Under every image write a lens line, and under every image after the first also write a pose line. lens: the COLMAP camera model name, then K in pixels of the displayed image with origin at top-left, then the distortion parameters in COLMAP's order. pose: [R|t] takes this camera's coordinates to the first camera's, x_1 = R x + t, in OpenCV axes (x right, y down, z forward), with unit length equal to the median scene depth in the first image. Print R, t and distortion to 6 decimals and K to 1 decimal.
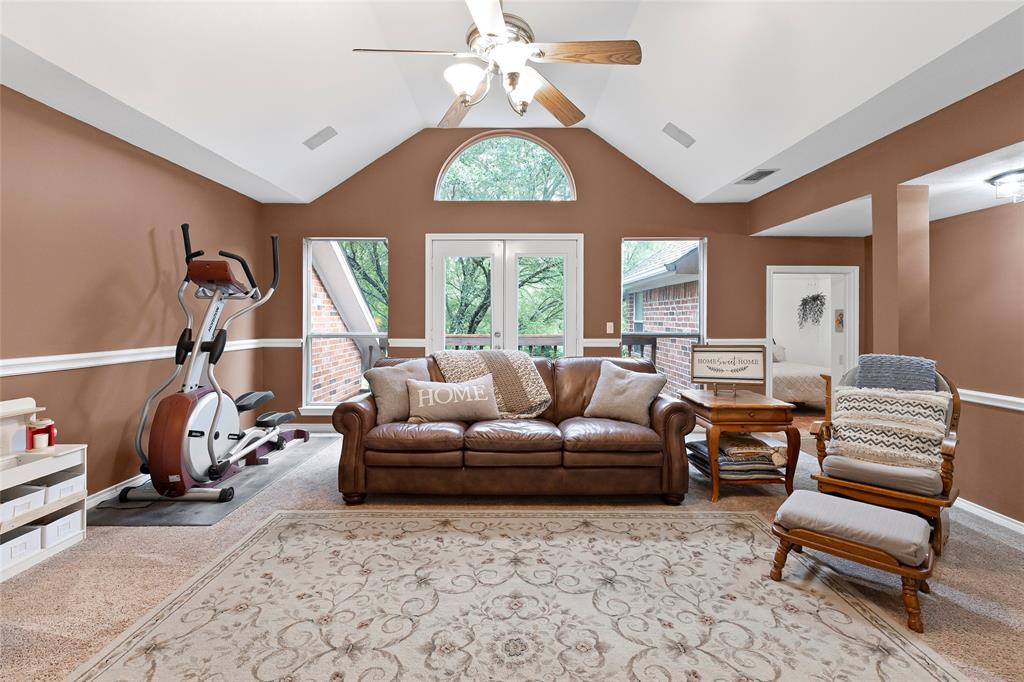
lens RADIAL K [[468.0, 0, 509.1], [0, 468.0, 319.1], [0, 0, 1]] dist [0.004596, 0.000438]
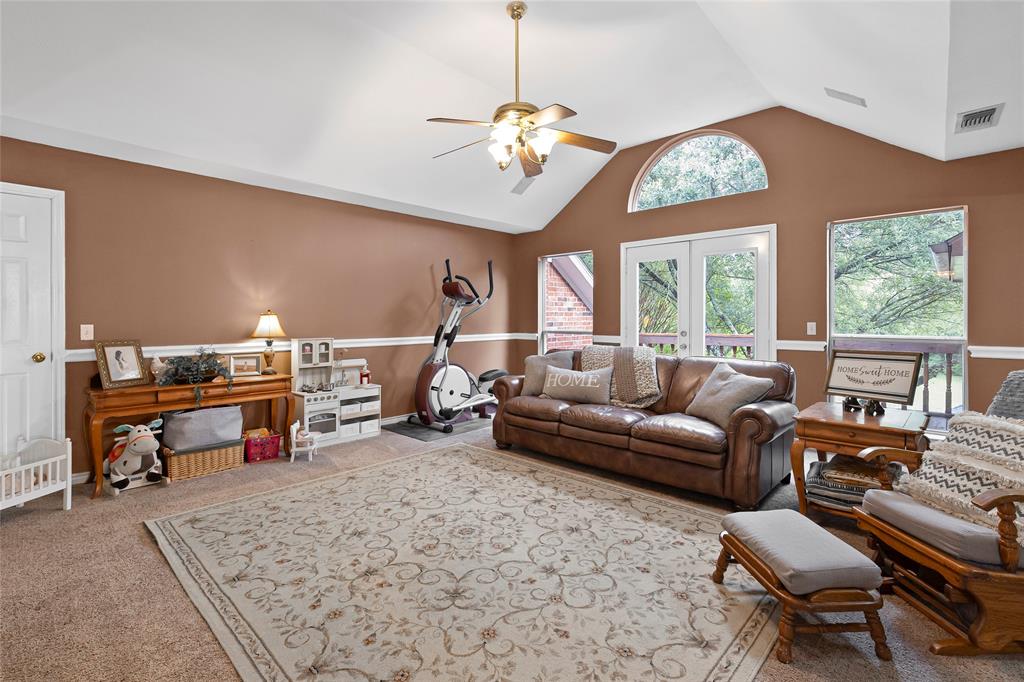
lens RADIAL K [[468.0, 0, 509.1], [0, 468.0, 319.1], [0, 0, 1]] dist [0.004596, 0.000438]
pose [[0.727442, -0.000235, -0.686169, 0.656895], [0.002575, 0.999994, 0.002387, -0.003444], [0.686164, -0.003503, 0.727438, -0.016504]]
